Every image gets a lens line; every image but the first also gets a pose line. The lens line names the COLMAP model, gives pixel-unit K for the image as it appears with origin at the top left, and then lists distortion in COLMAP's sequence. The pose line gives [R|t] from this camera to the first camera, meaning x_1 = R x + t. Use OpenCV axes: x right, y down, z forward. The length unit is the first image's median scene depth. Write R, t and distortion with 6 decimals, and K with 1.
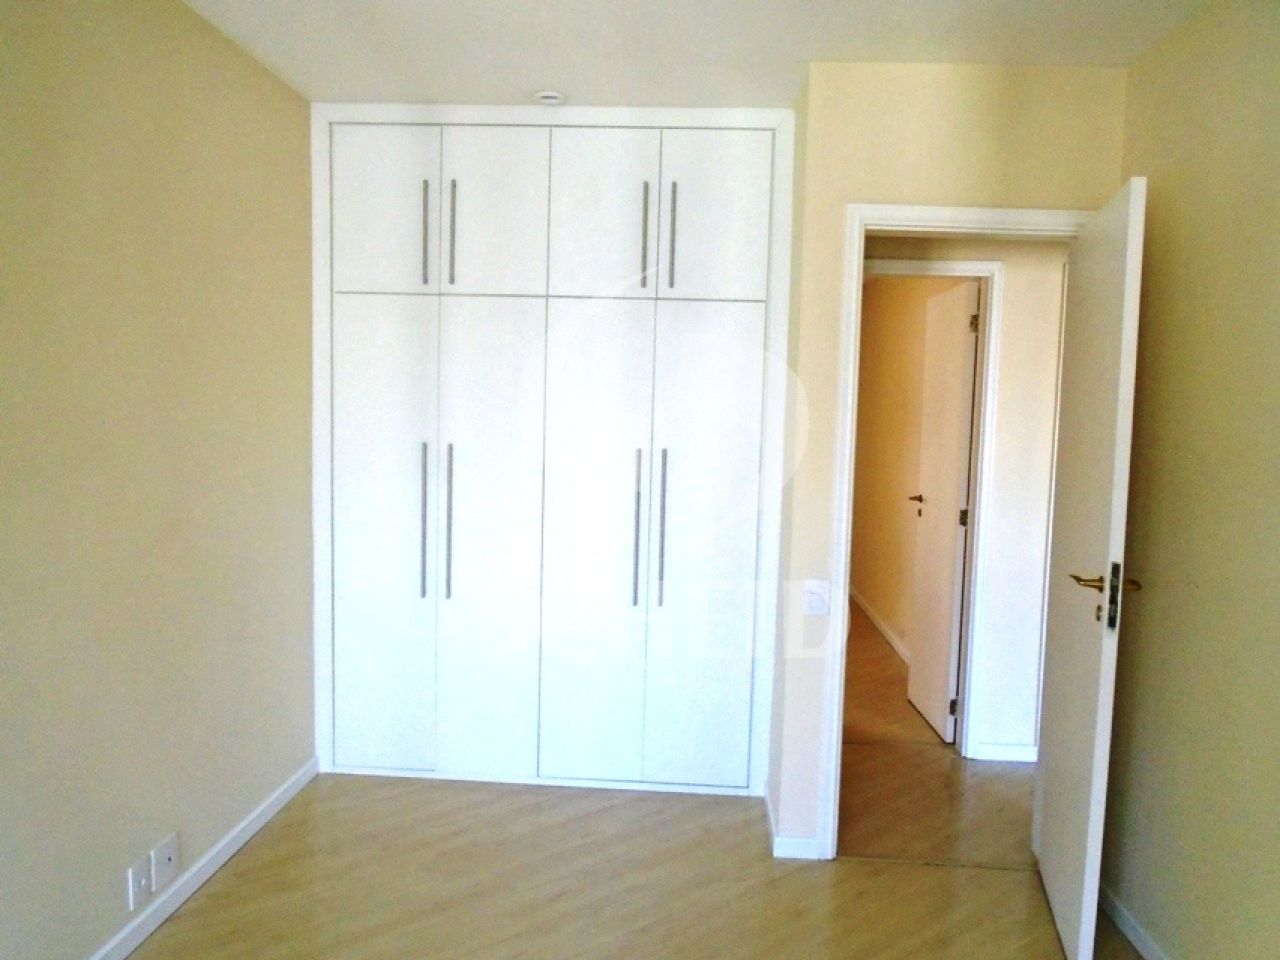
lens RADIAL K [[979.5, 0, 640.2], [0, 979.5, 481.6], [0, 0, 1]] dist [-0.006077, -0.000943]
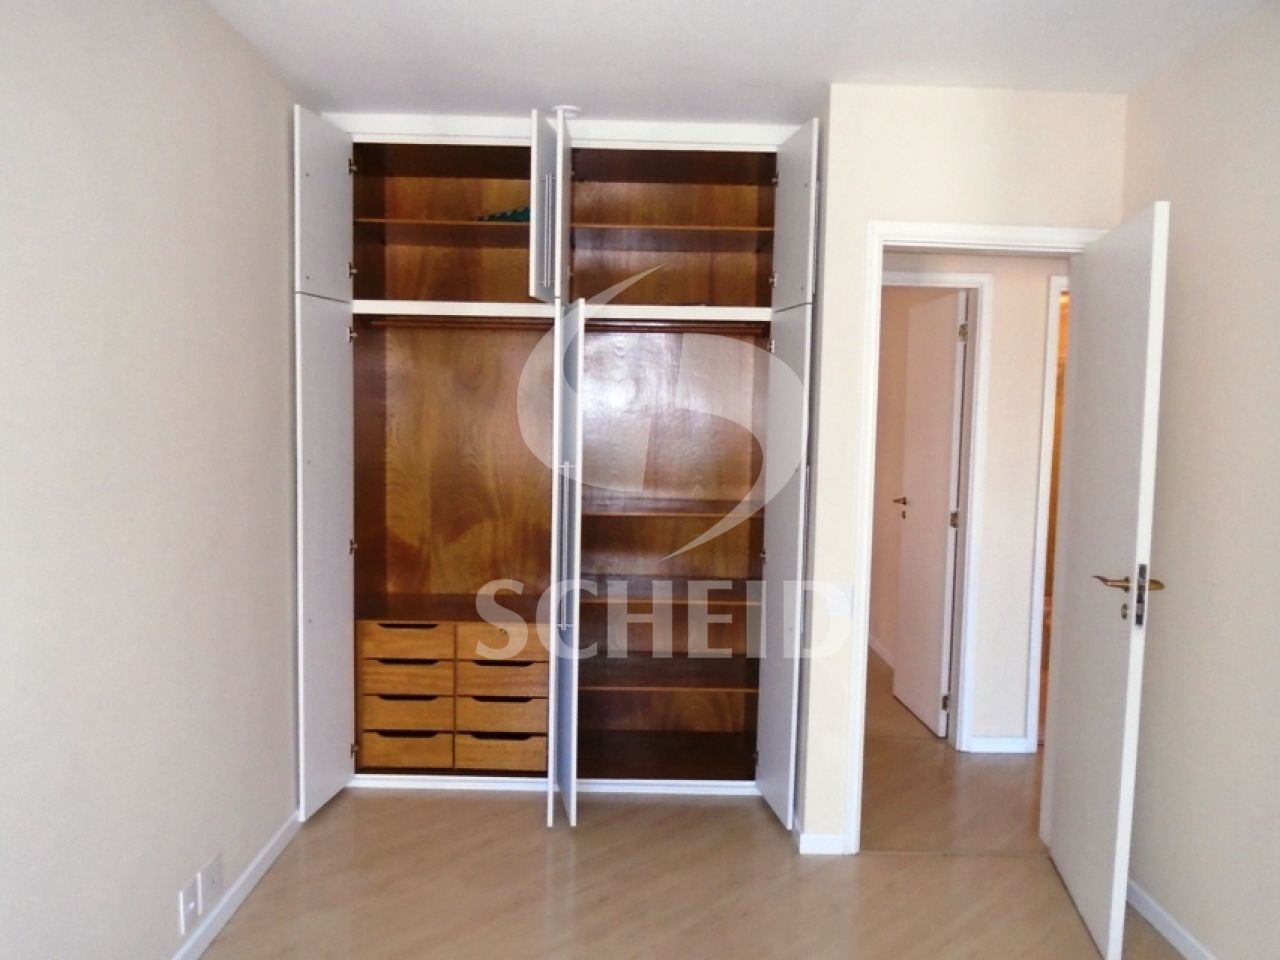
lens RADIAL K [[979.5, 0, 639.1], [0, 979.5, 479.6], [0, 0, 1]] dist [-0.006077, -0.000943]
pose [[0.996745, -0.009242, 0.080092, -0.111316], [0.009397, 0.999955, -0.001555, -0.009412], [-0.080074, 0.002302, 0.996786, -0.010929]]
